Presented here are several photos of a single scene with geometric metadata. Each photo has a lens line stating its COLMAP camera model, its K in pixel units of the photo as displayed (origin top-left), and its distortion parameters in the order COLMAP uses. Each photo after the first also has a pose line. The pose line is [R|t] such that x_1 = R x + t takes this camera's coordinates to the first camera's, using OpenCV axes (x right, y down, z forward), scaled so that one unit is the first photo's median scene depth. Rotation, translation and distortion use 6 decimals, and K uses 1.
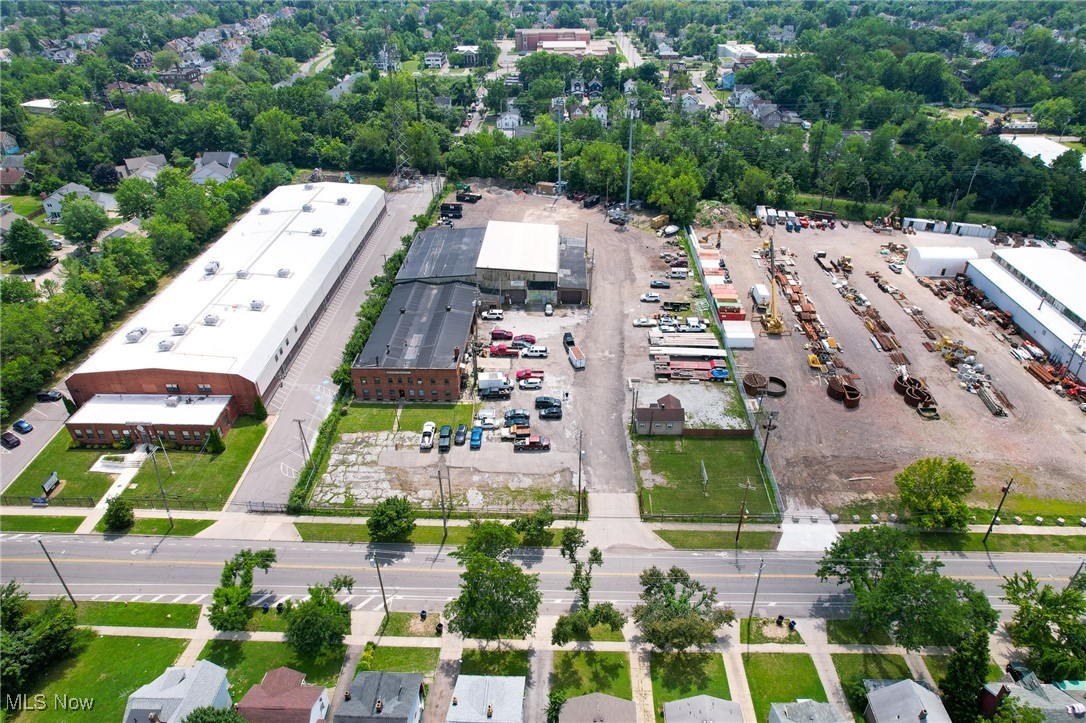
lens RADIAL K [[690.3, 0, 547.4], [0, 690.3, 377.0], [0, 0, 1]] dist [-0.079833, 0.063324]
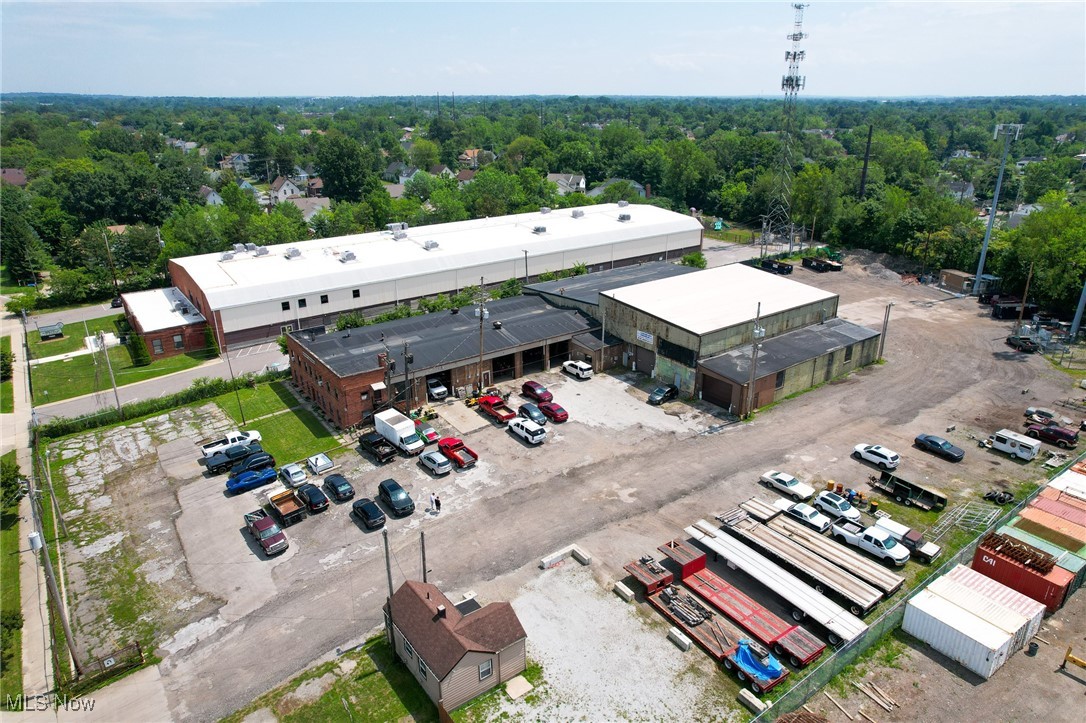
lens RADIAL K [[690.3, 0, 547.4], [0, 690.3, 377.0], [0, 0, 1]] dist [-0.079833, 0.063324]
pose [[0.614672, 0.300930, -0.729122, 0.343976], [-0.431156, 0.902234, 0.008901, -0.079528], [0.660517, 0.308894, 0.684326, 0.590396]]
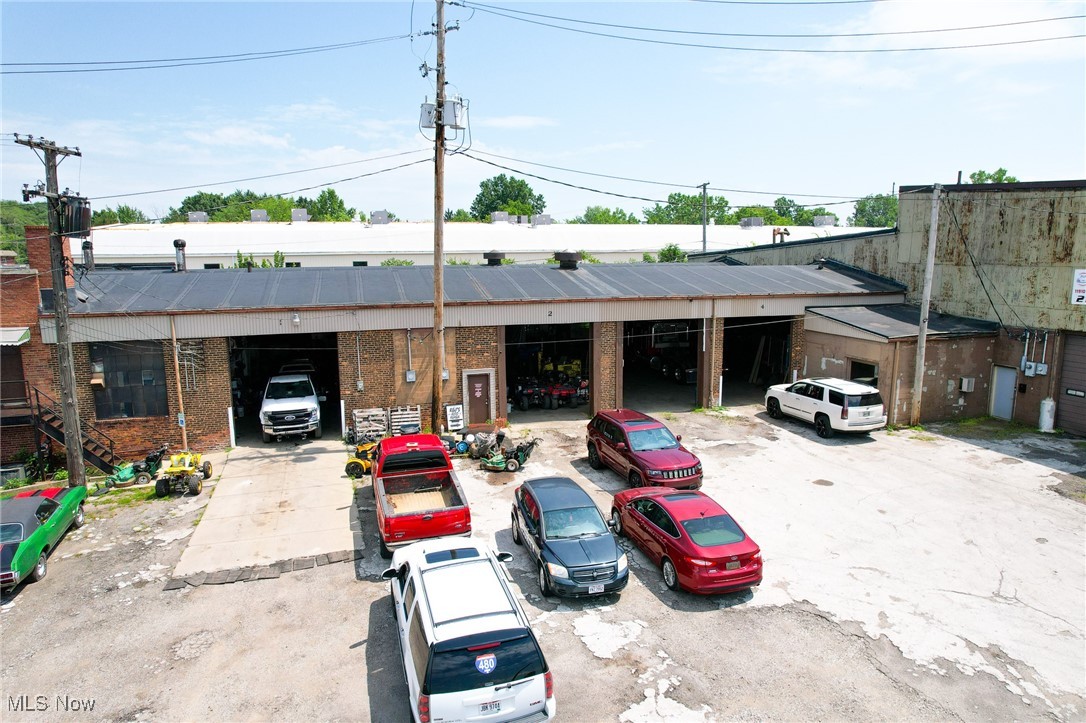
lens RADIAL K [[690.3, 0, 547.4], [0, 690.3, 377.0], [0, 0, 1]] dist [-0.079833, 0.063324]
pose [[0.322692, 0.171318, -0.930871, 0.050216], [-0.517773, 0.855233, -0.022092, -0.059816], [0.792327, 0.489108, 0.364680, 0.901544]]
